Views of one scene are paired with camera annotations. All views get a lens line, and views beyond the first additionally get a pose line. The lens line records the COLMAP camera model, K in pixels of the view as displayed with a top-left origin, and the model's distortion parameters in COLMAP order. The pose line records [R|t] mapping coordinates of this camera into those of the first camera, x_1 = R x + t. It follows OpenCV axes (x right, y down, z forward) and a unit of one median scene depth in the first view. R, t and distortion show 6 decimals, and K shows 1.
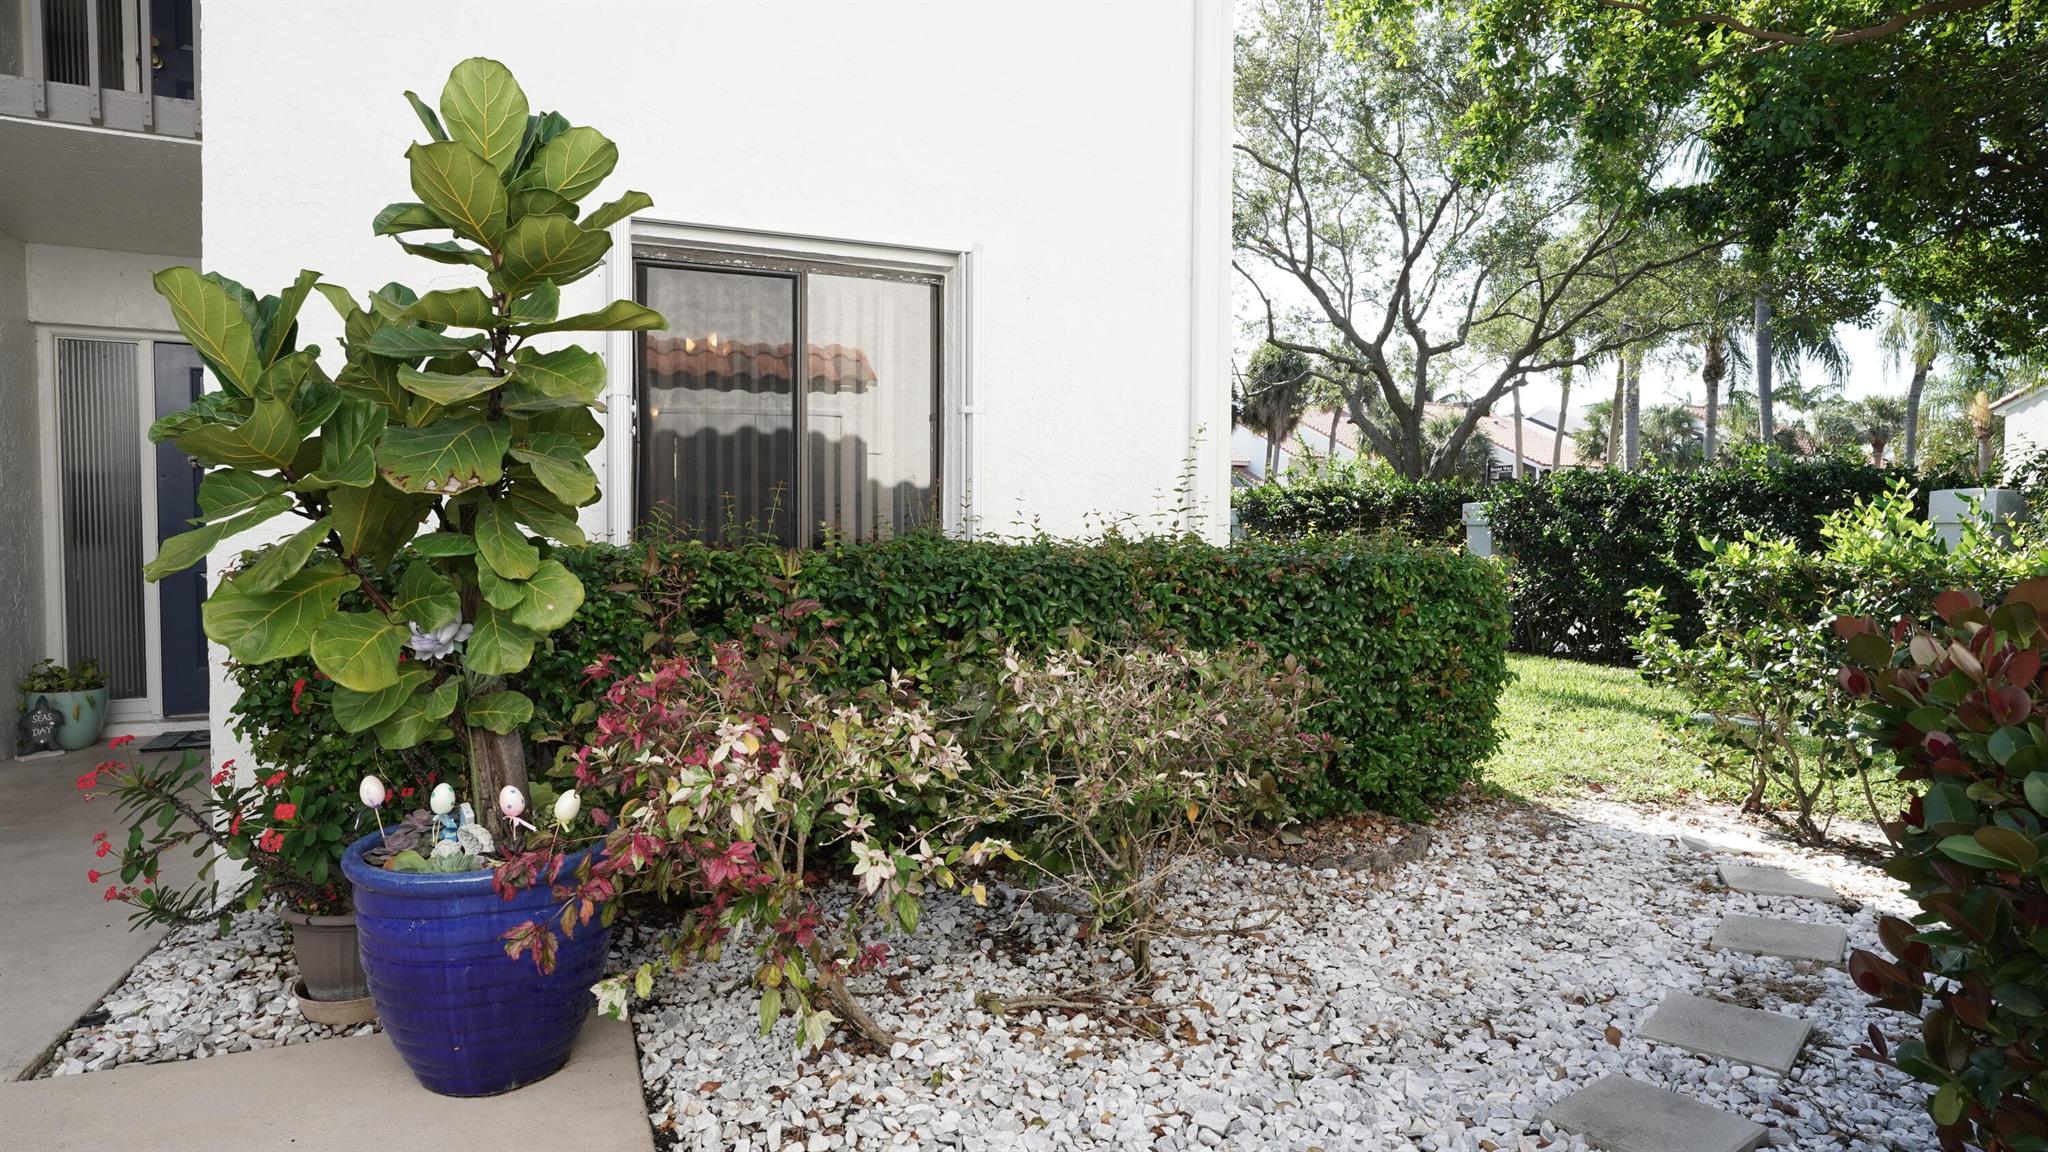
lens RADIAL K [[1122.6, 0, 1024.0], [0, 1122.6, 576.0], [0, 0, 1]] dist [-0.051430, 0.036193]
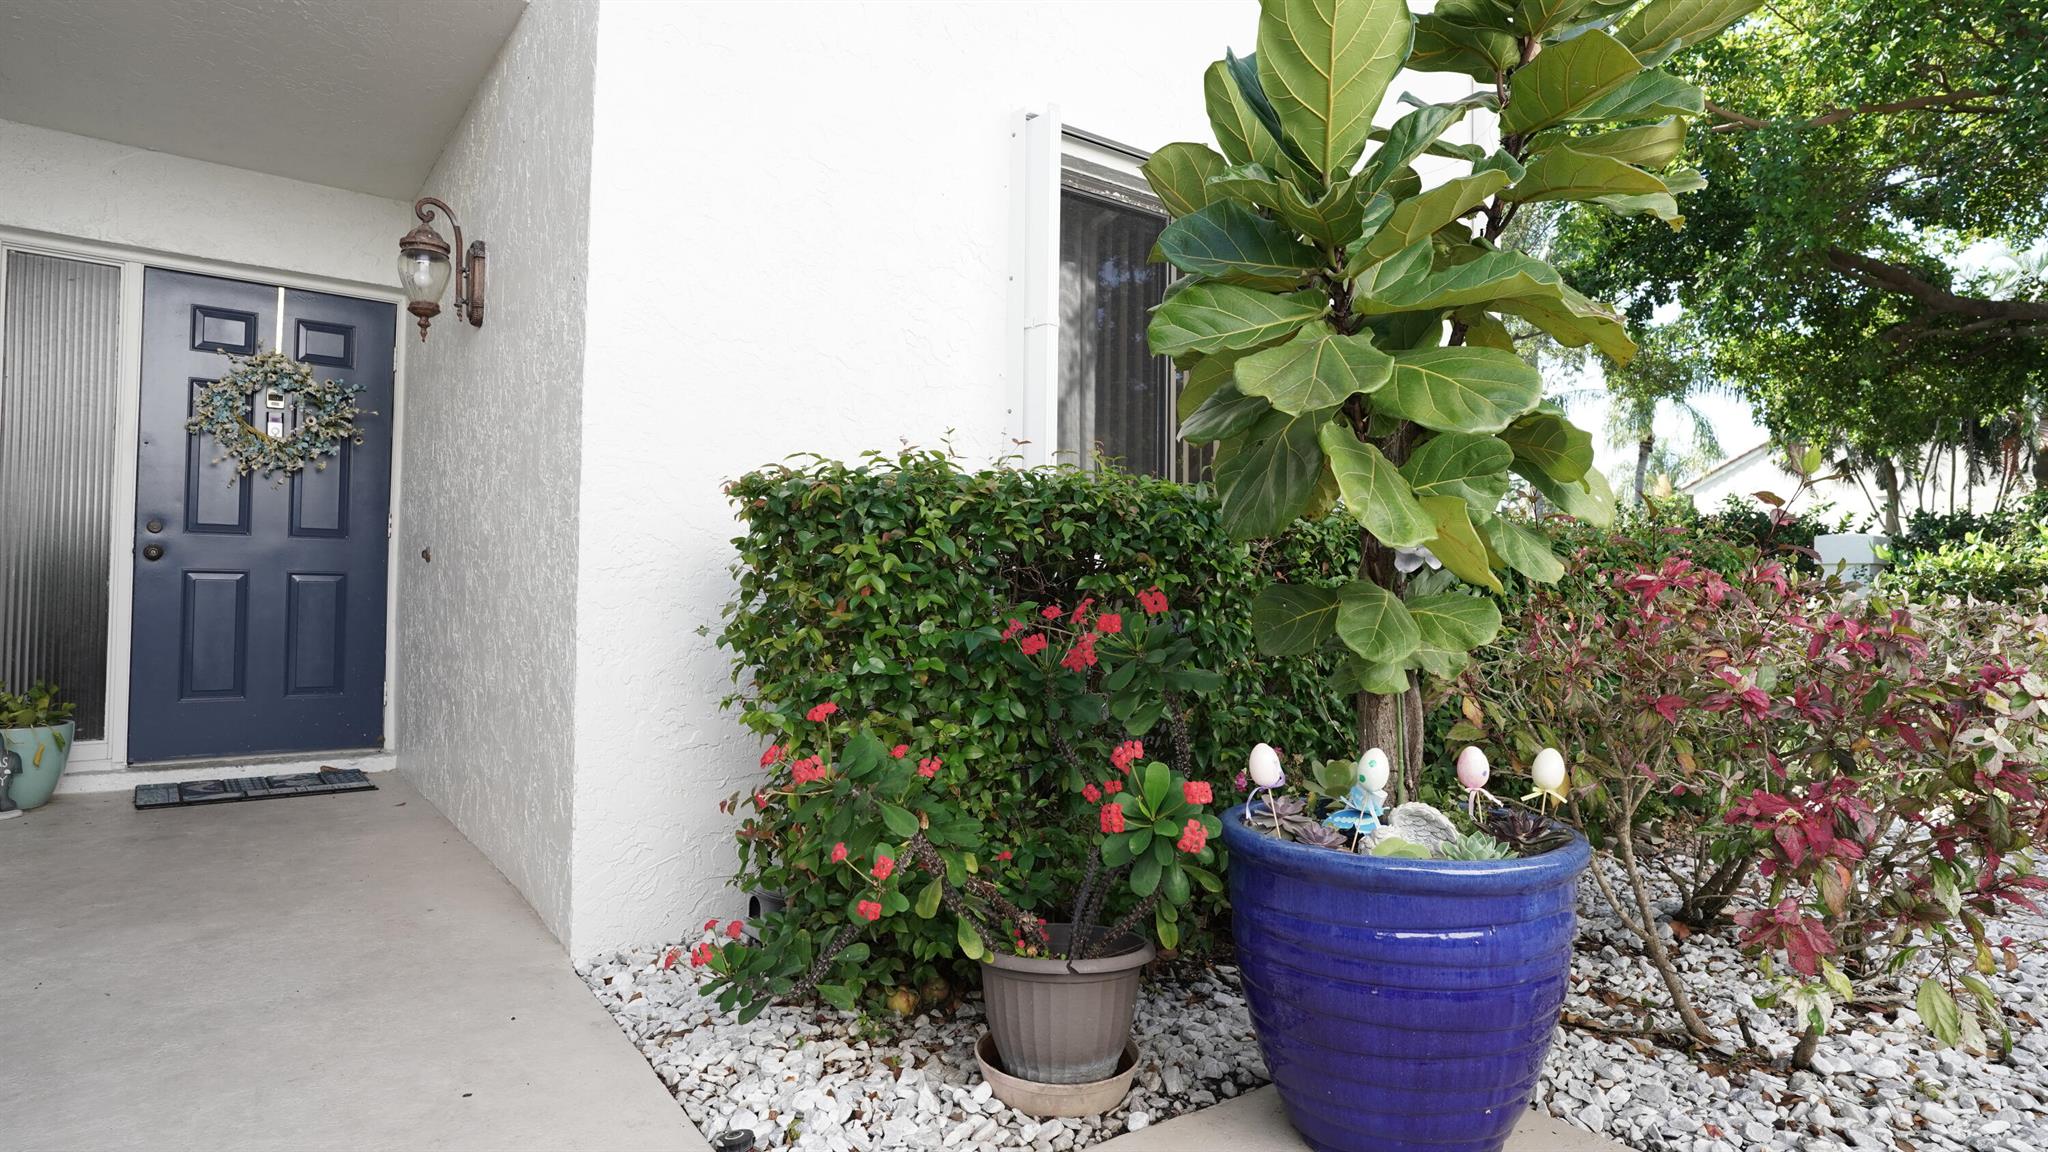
lens RADIAL K [[1122.6, 0, 1024.0], [0, 1122.6, 576.0], [0, 0, 1]] dist [-0.051430, 0.036193]
pose [[0.972795, 0.010566, 0.231426, -0.398998], [0.003237, 0.998242, -0.059182, 0.050208], [-0.231645, 0.058321, 0.971051, 0.144059]]
